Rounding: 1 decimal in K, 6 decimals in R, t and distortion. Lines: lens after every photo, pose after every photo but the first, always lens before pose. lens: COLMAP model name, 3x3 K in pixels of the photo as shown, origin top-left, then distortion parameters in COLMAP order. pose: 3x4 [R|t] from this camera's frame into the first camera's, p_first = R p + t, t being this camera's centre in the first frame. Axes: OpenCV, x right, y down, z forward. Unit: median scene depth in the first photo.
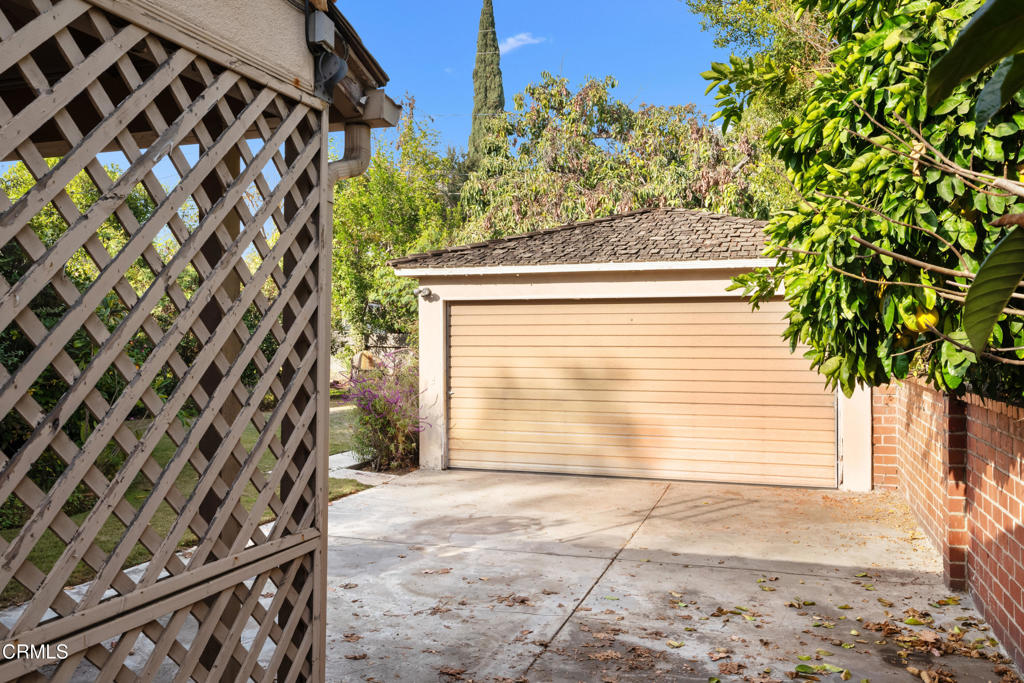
lens RADIAL K [[853.8, 0, 509.8], [0, 853.8, 339.4], [0, 0, 1]] dist [-0.011088, -0.000777]
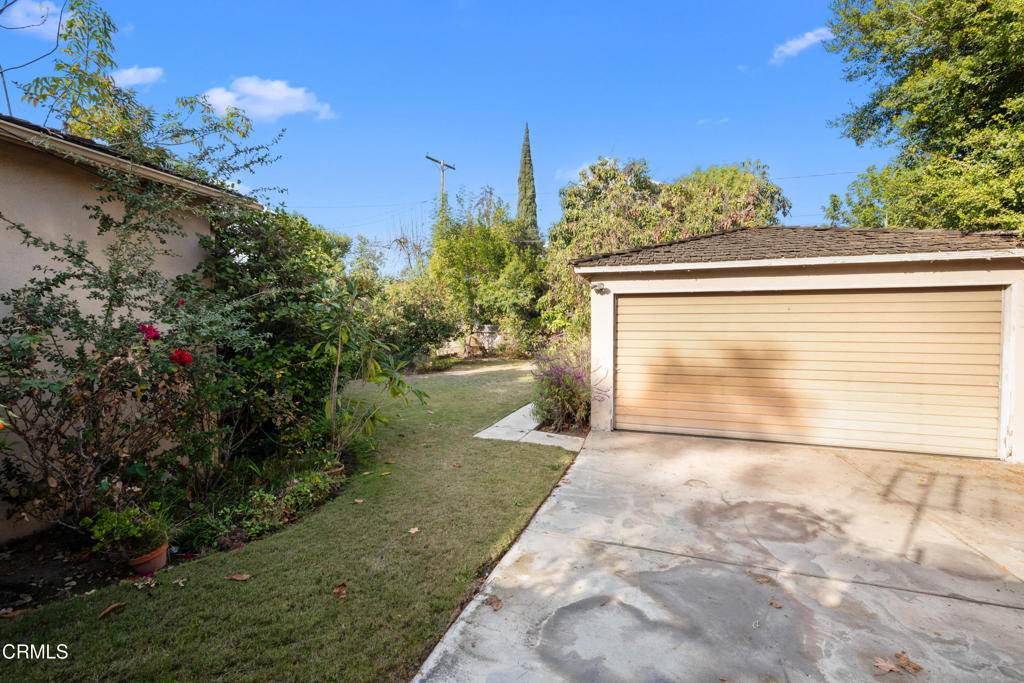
lens RADIAL K [[437.6, 0, 515.7], [0, 437.6, 344.6], [0, 0, 1]] dist [-0.002997, -0.000175]
pose [[0.999985, 0.003502, -0.004288, -0.213810], [-0.003351, 0.999392, 0.034706, 0.006012], [0.004407, -0.034691, 0.999388, 0.369125]]
